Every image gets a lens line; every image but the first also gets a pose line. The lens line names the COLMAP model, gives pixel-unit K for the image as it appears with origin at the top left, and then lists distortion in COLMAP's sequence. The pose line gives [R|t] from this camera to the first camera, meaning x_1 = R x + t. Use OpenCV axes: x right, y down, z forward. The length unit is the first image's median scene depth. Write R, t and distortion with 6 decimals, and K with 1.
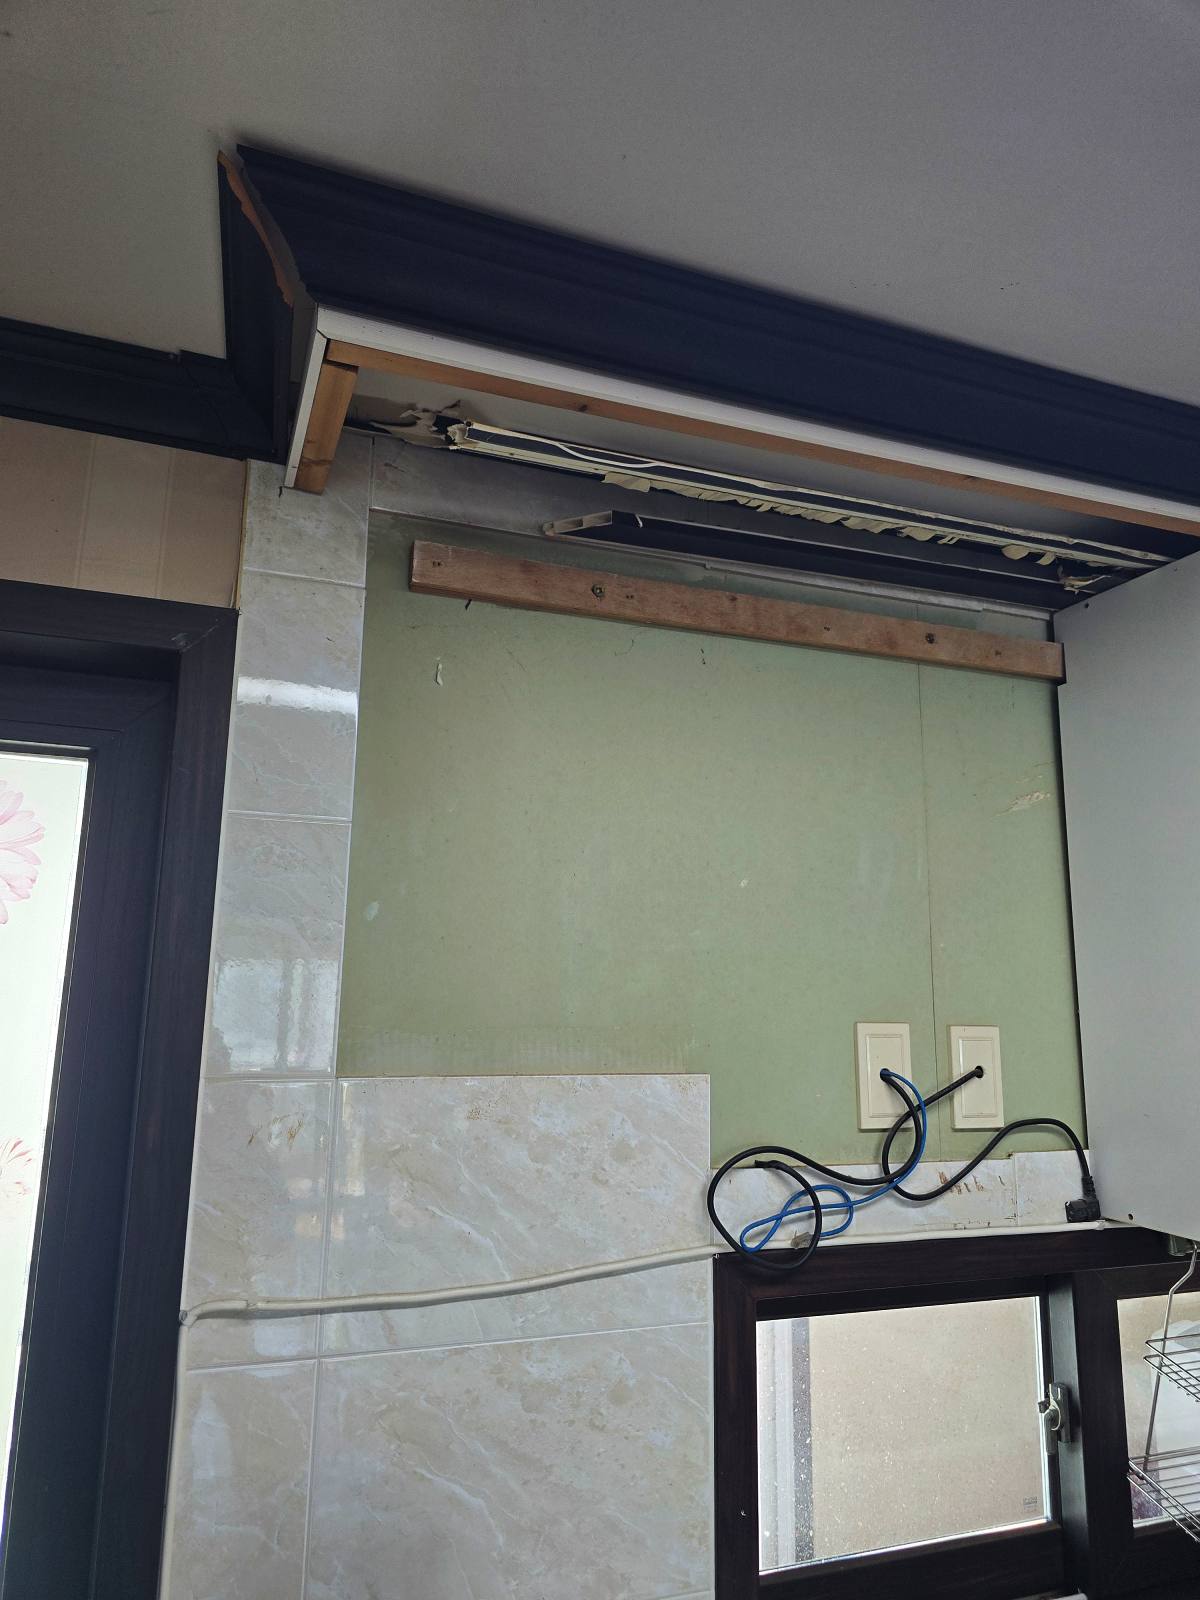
lens RADIAL K [[1102.0, 0, 595.5], [0, 1102.0, 806.0], [0, 0, 1]] dist [0.032614, -0.036127]
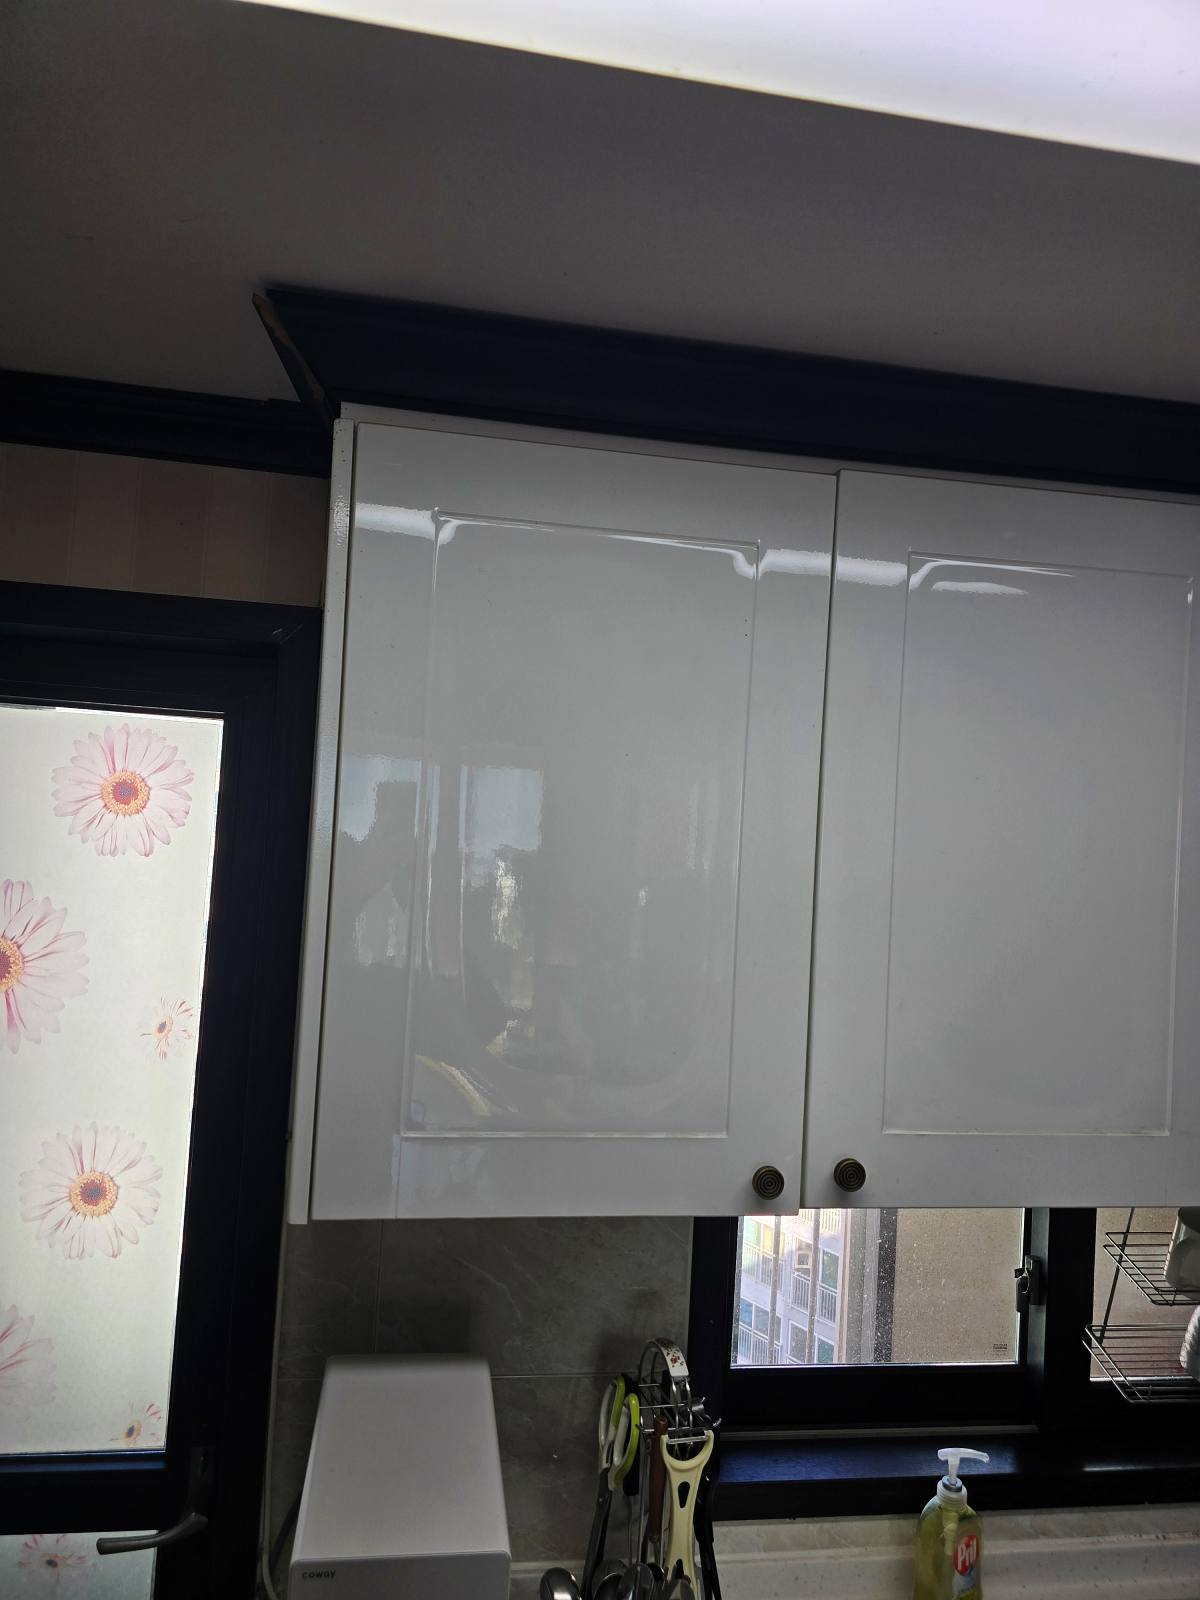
lens RADIAL K [[1102.0, 0, 585.4], [0, 1102.0, 800.7], [0, 0, 1]] dist [0.032614, -0.036127]
pose [[0.976596, 0.037931, -0.211713, 0.197848], [-0.005385, 0.988330, 0.152230, -0.124166], [0.215017, -0.147527, 0.965403, -0.146664]]
